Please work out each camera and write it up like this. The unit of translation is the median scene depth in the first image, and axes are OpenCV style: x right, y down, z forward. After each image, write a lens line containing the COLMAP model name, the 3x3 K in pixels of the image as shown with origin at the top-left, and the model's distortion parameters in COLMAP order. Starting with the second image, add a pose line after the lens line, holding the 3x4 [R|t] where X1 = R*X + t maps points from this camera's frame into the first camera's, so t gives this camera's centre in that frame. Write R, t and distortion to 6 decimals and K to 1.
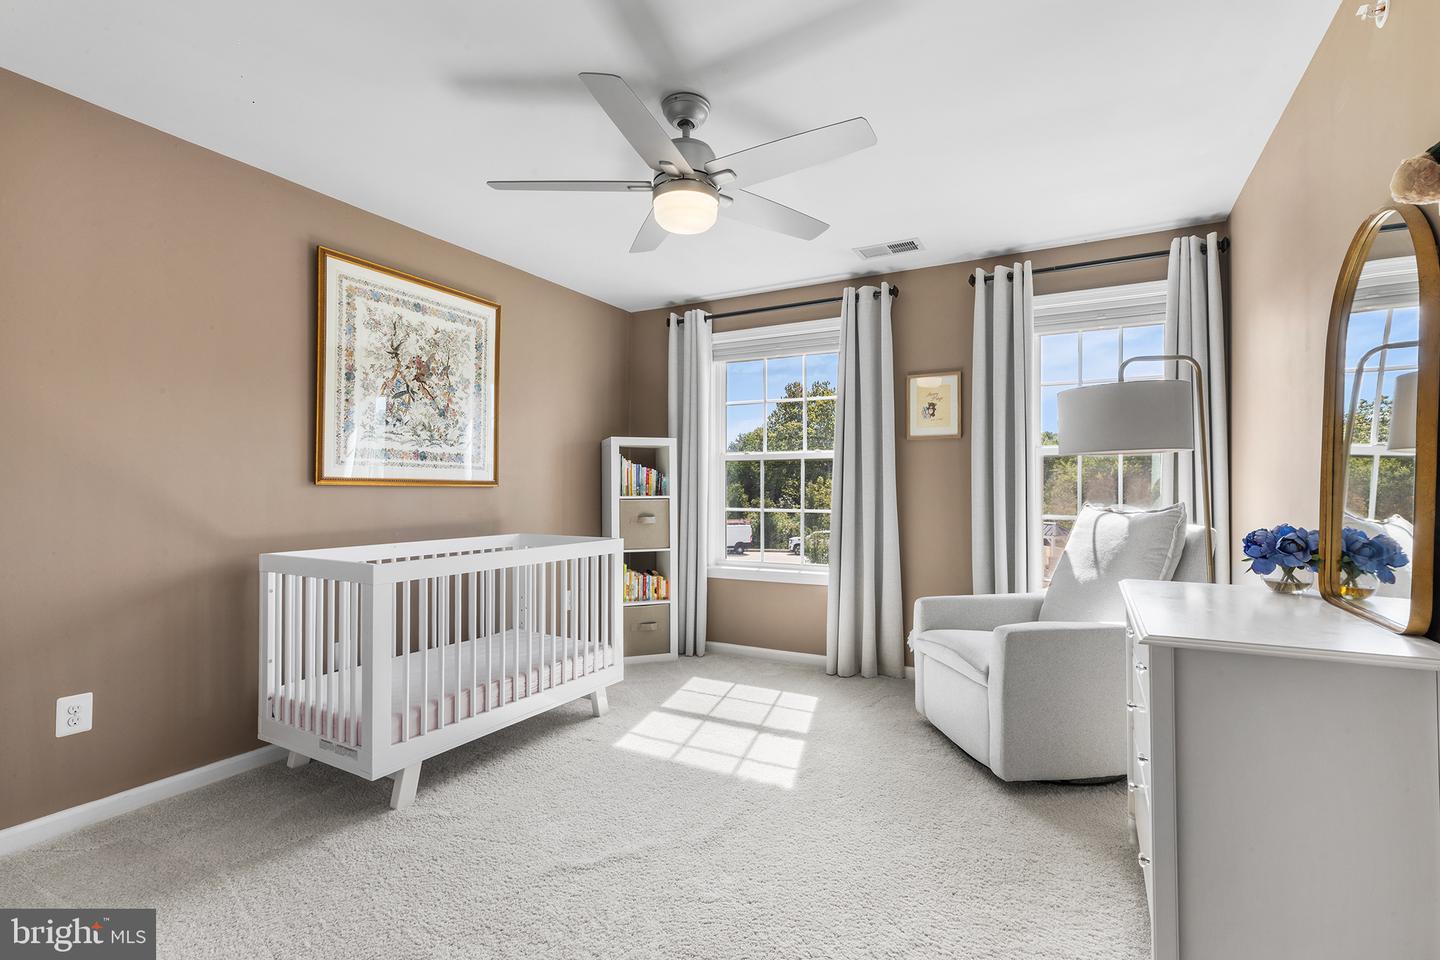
lens RADIAL K [[660.6, 0, 722.2], [0, 660.6, 488.2], [0, 0, 1]] dist [-0.000391, 0.000403]
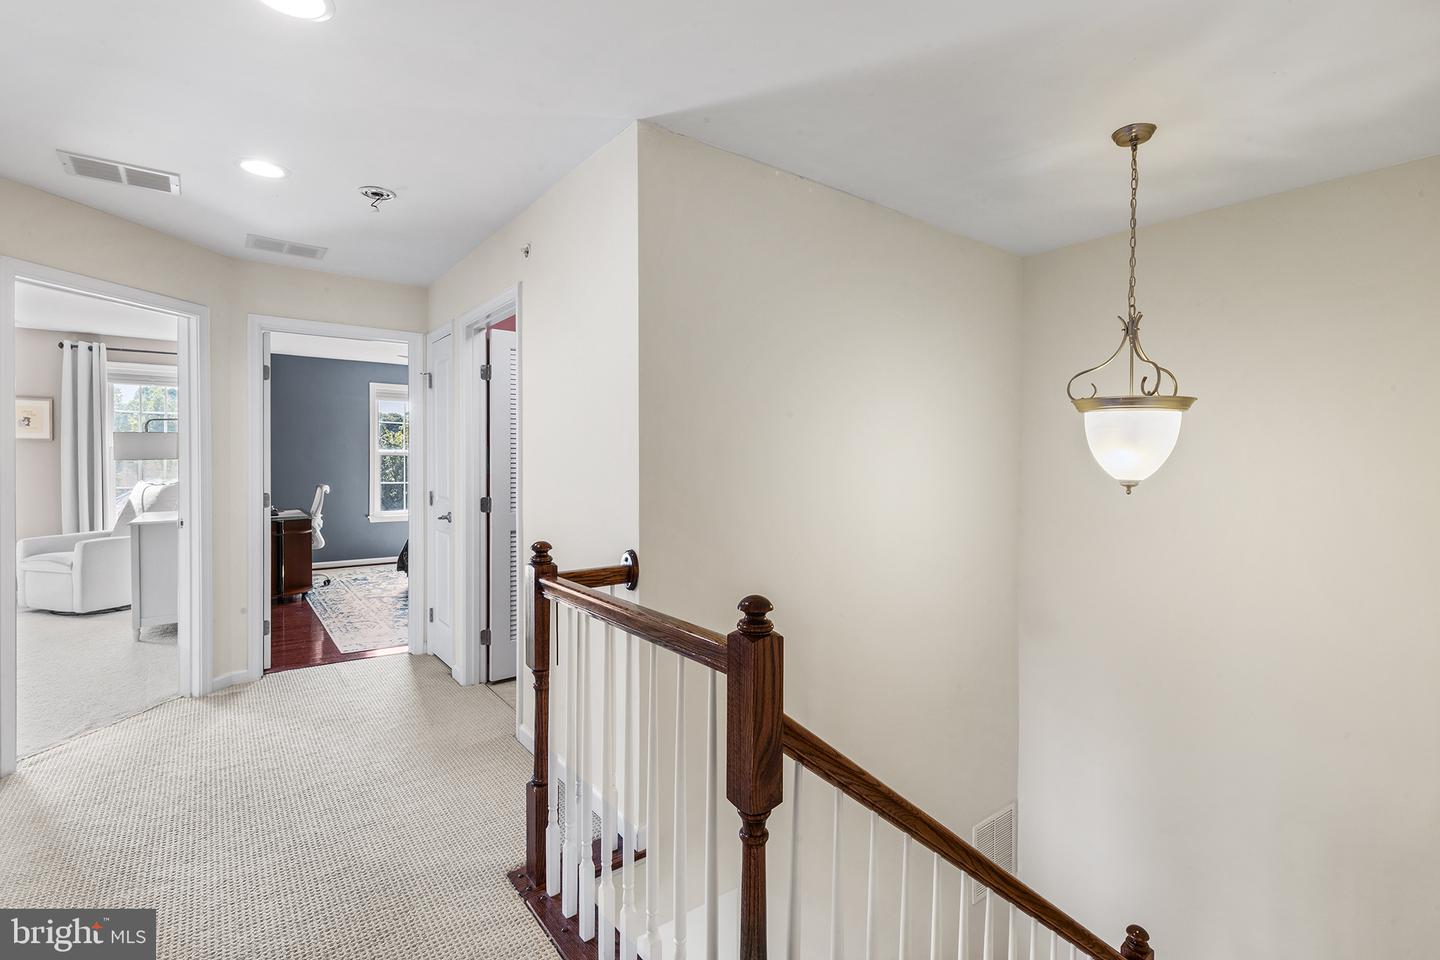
lens RADIAL K [[660.6, 0, 718.6], [0, 660.6, 475.2], [0, 0, 1]] dist [-0.000391, 0.000403]
pose [[0.414748, -0.014403, 0.909822, -0.456880], [-0.020408, 0.999476, 0.025126, -0.066514], [-0.909707, -0.028989, 0.414237, -1.214287]]
